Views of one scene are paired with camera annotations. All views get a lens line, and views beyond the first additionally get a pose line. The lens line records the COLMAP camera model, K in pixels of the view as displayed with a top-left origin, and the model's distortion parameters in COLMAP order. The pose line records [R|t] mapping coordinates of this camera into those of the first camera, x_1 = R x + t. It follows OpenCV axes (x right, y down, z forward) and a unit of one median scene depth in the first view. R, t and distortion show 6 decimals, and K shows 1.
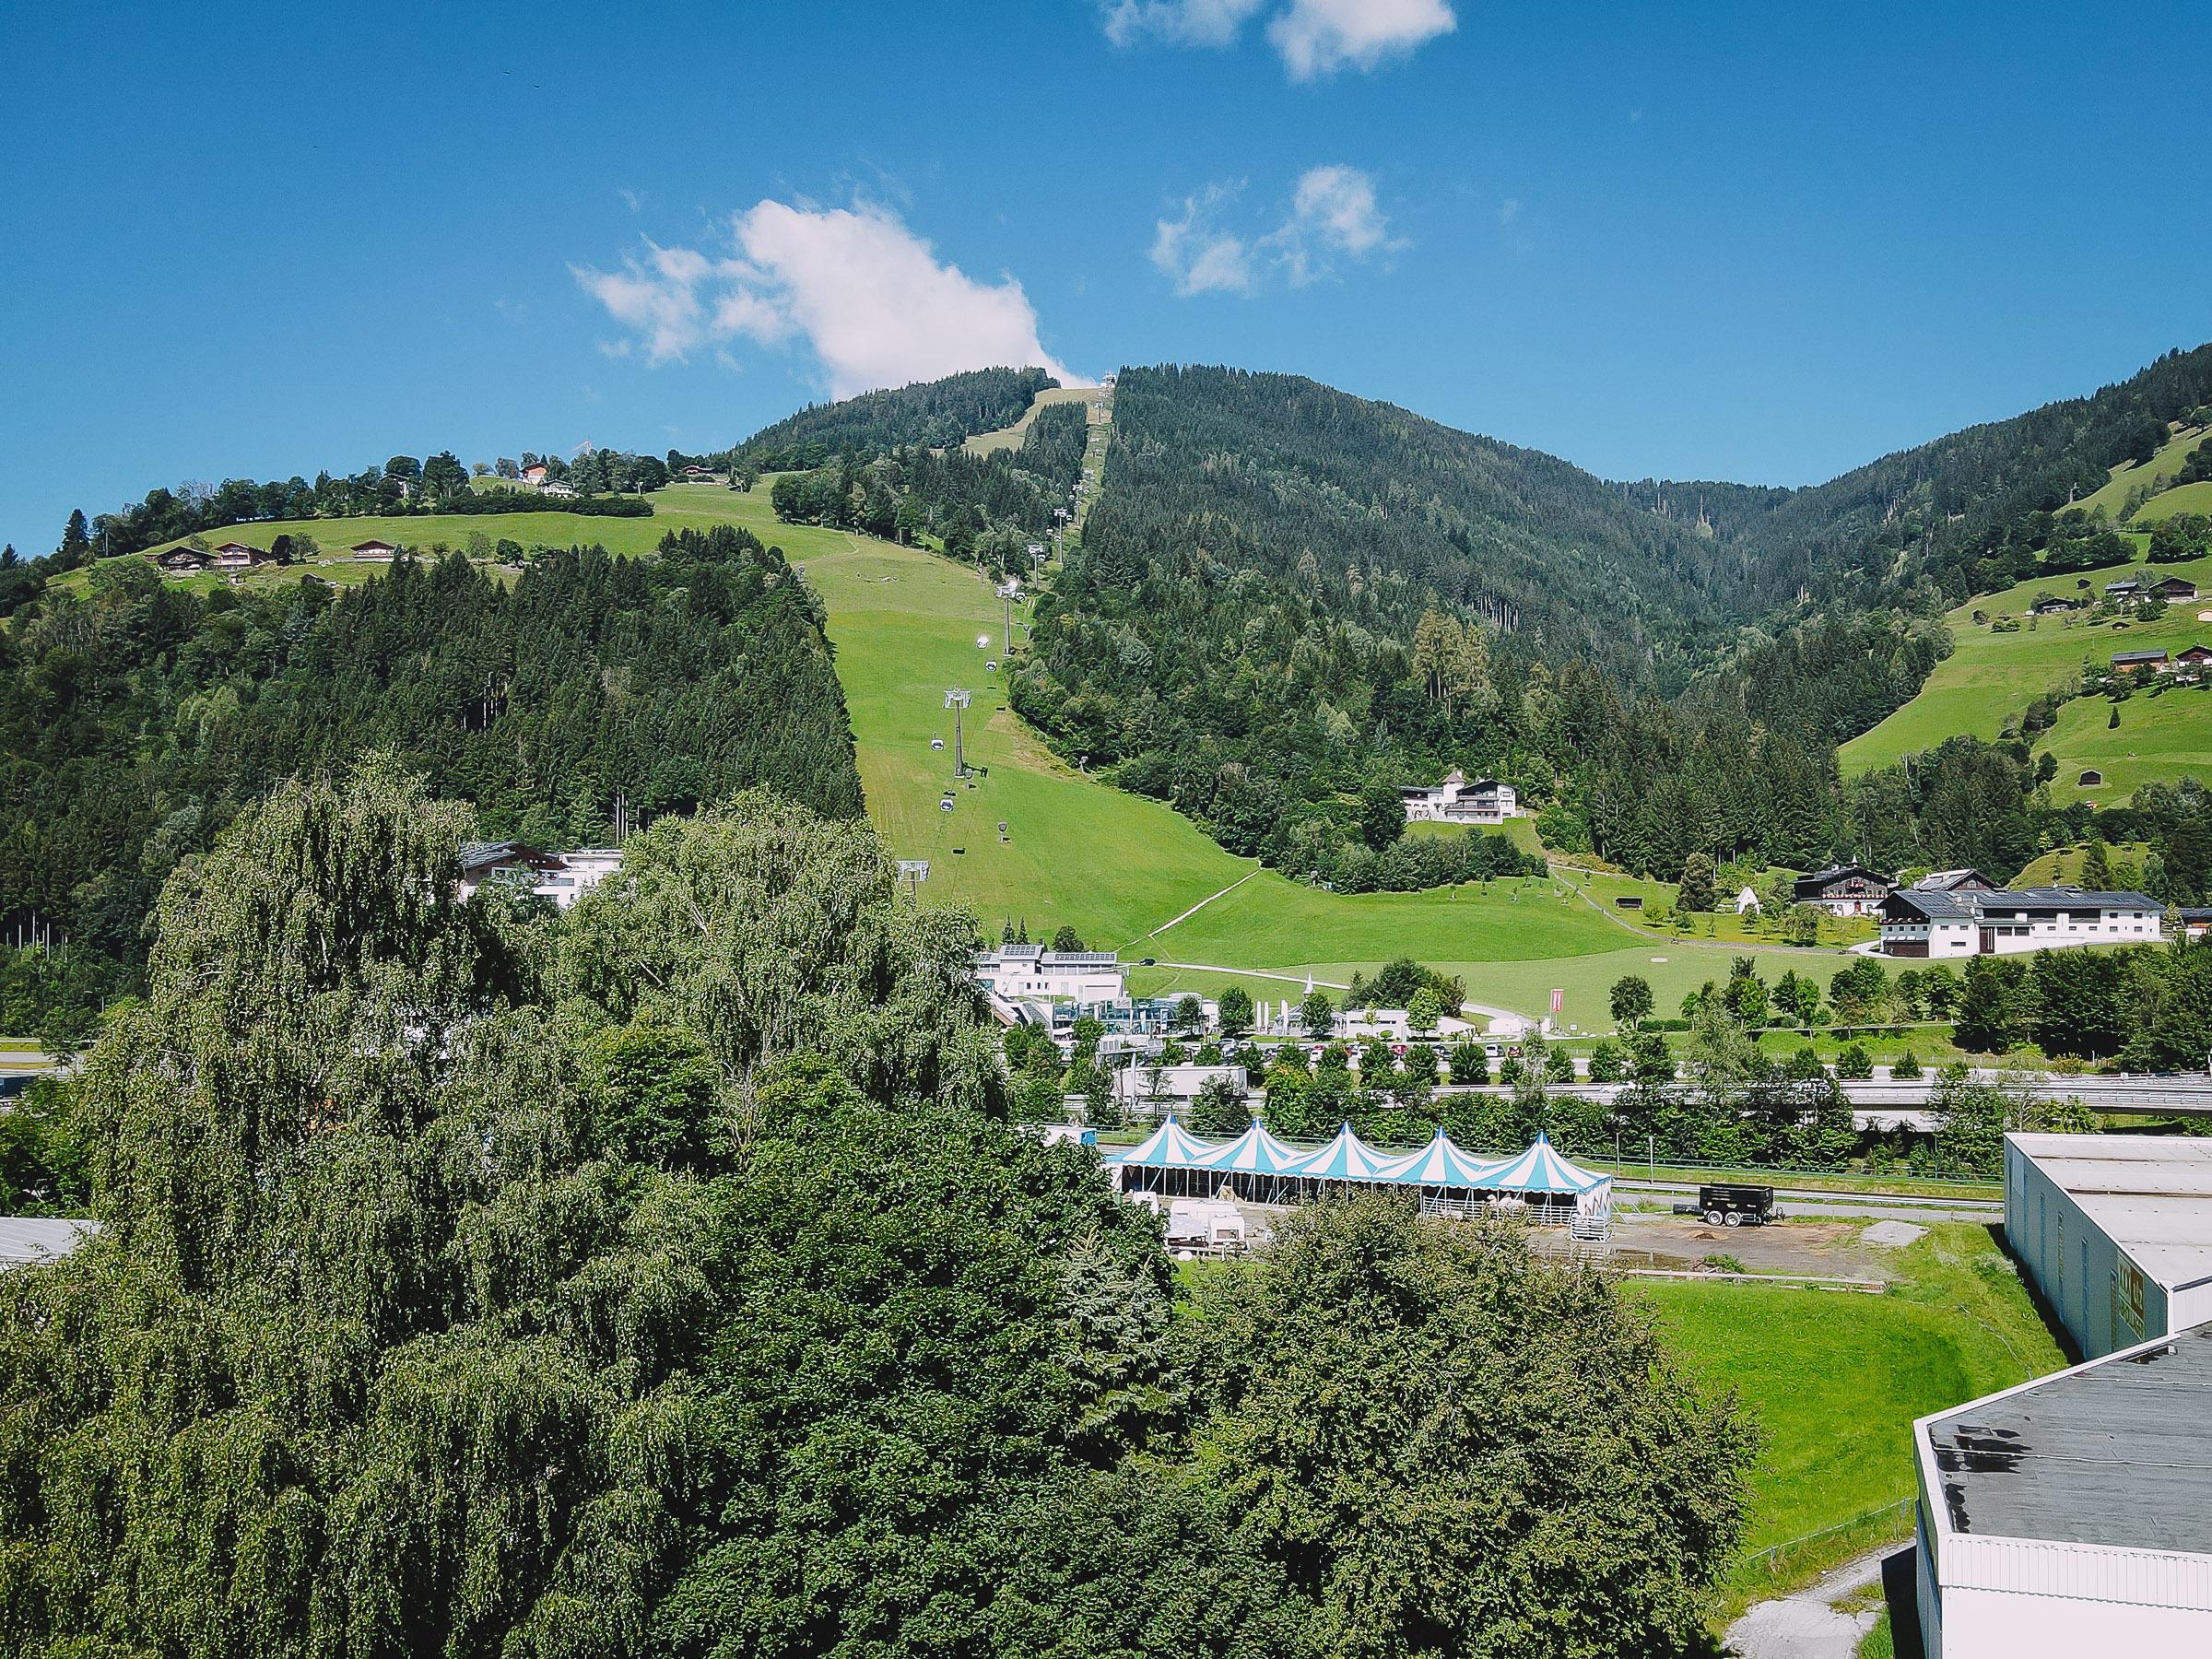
lens RADIAL K [[1376.0, 0, 1106.0], [0, 1376.0, 829.5], [0, 0, 1]] dist [-0.004954, 0.005486]
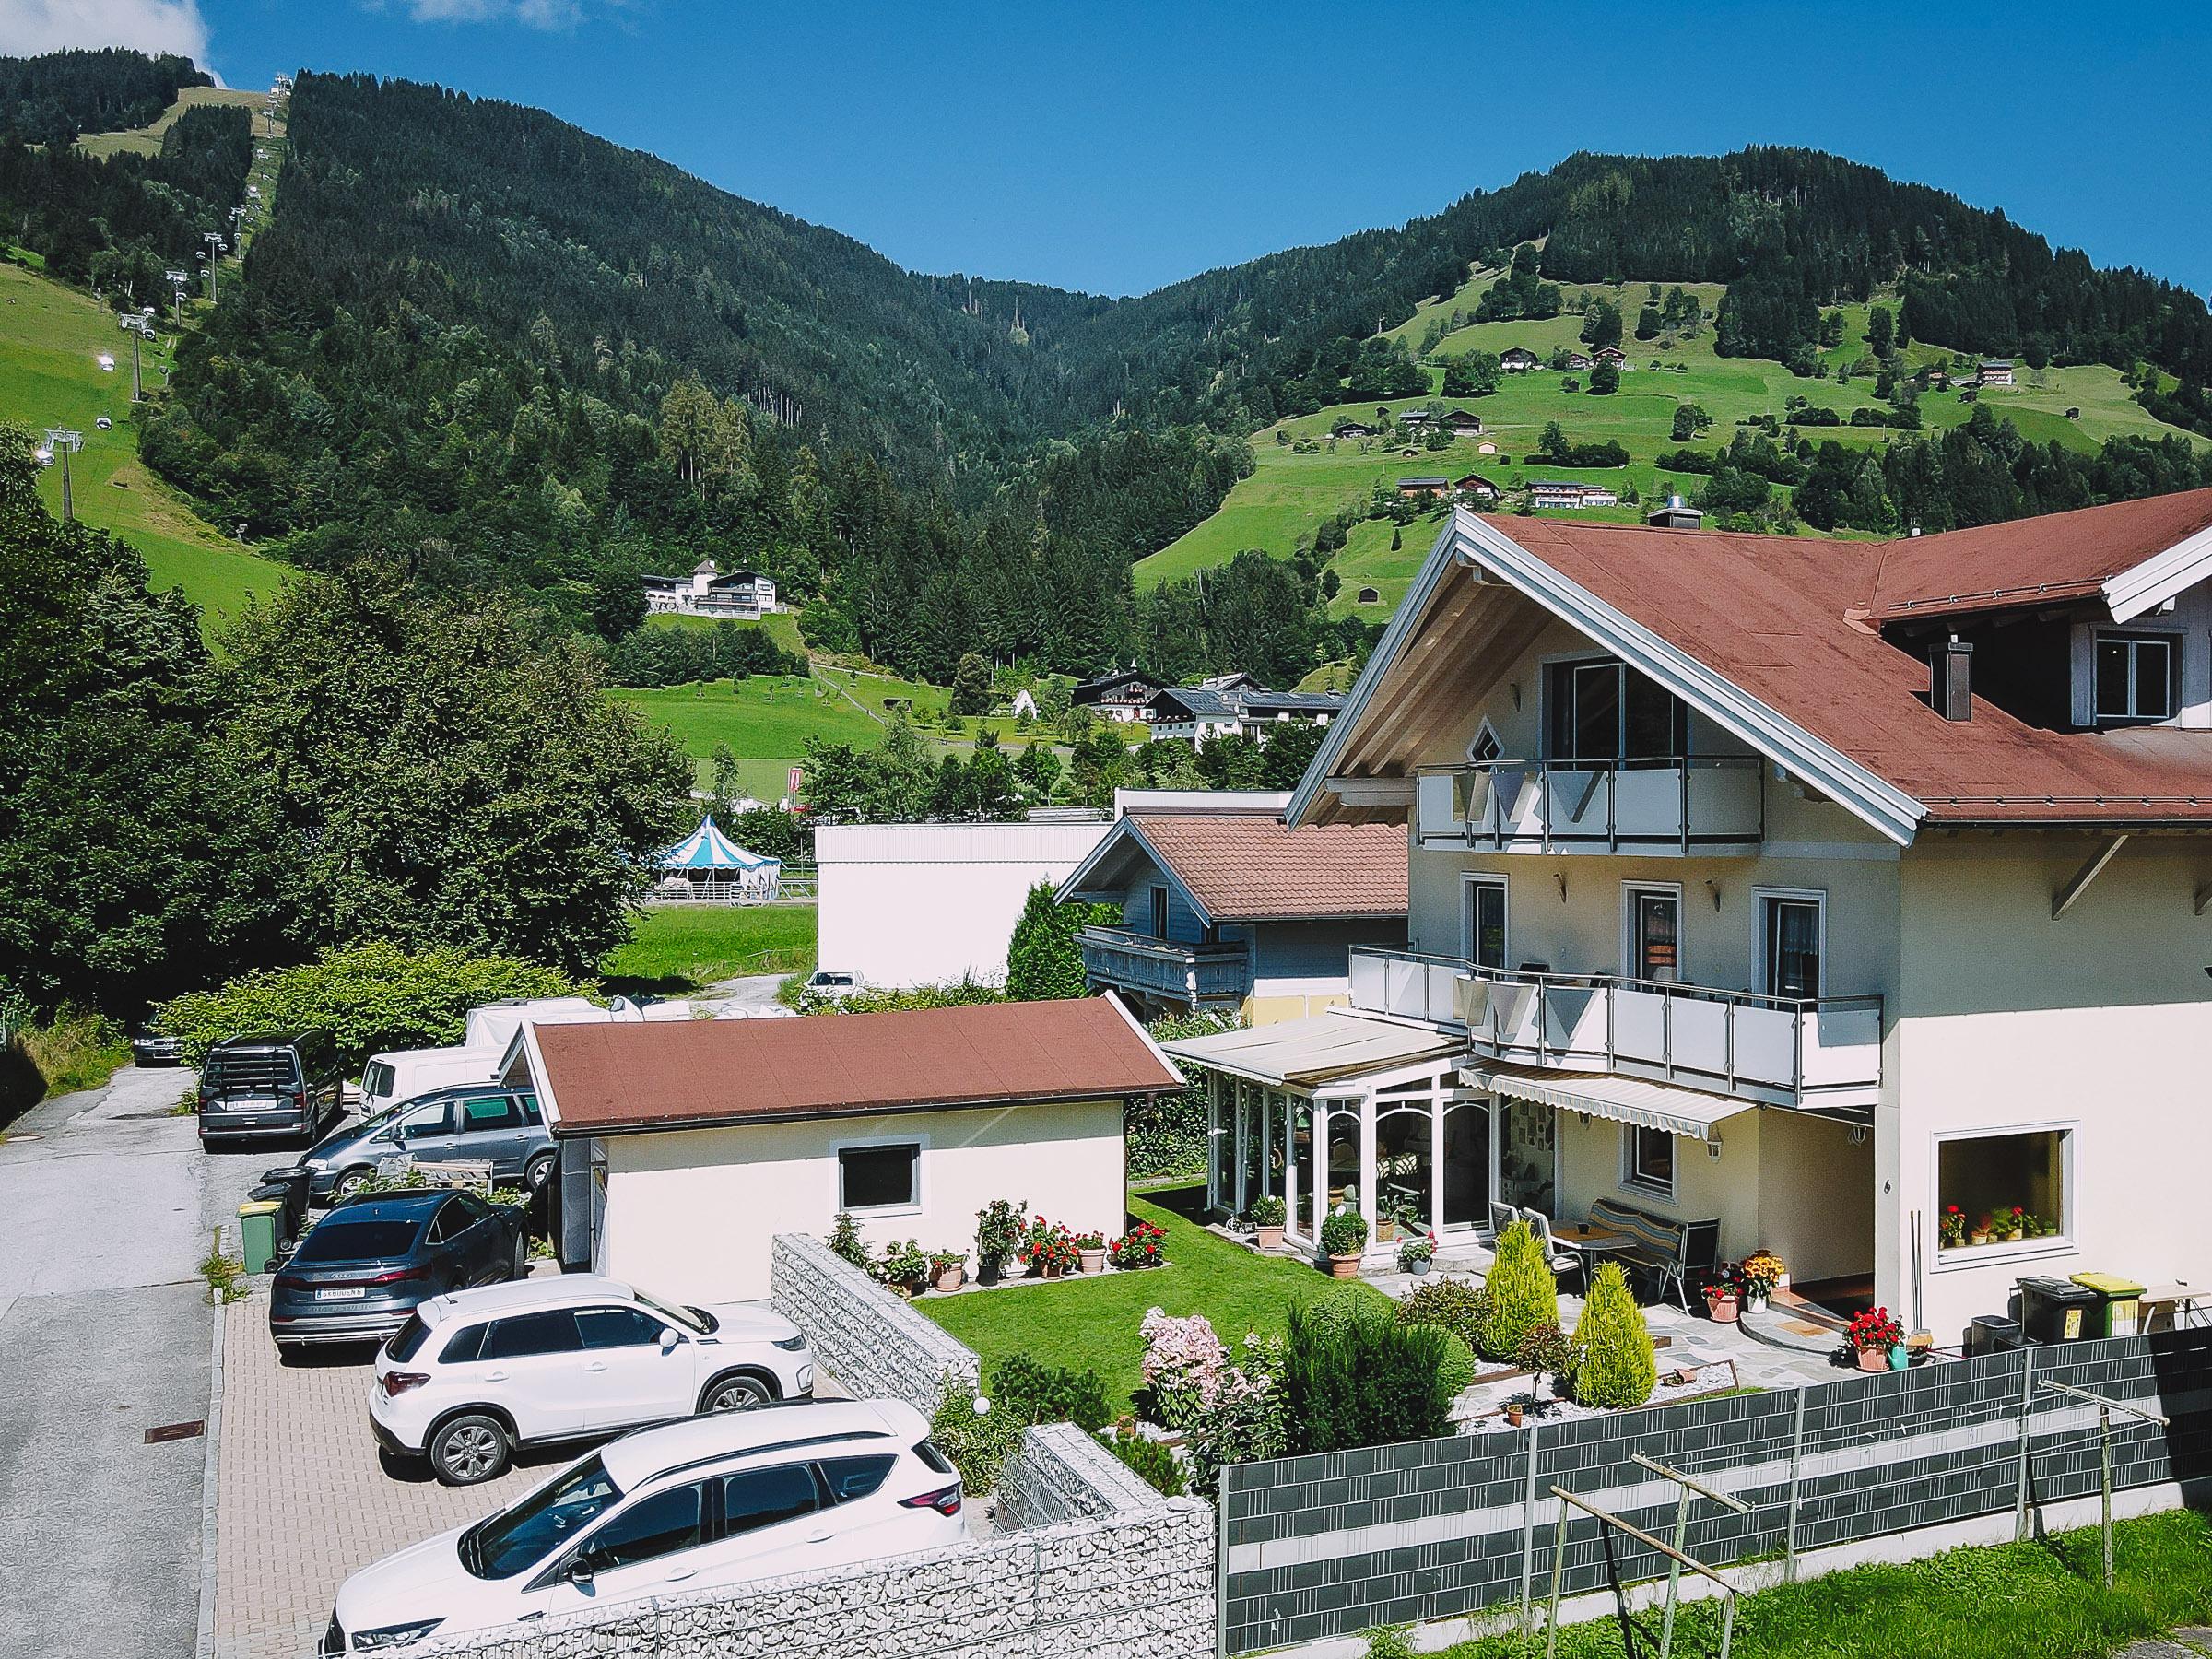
lens RADIAL K [[1913.4, 0, 1106.0], [0, 1913.4, 829.5], [0, 0, 1]] dist [-0.069975, 0.092101]
pose [[0.931042, -0.023428, 0.364160, 0.042859], [0.023226, 0.999718, 0.004933, 0.119708], [-0.364173, 0.003865, 0.931323, -0.201072]]
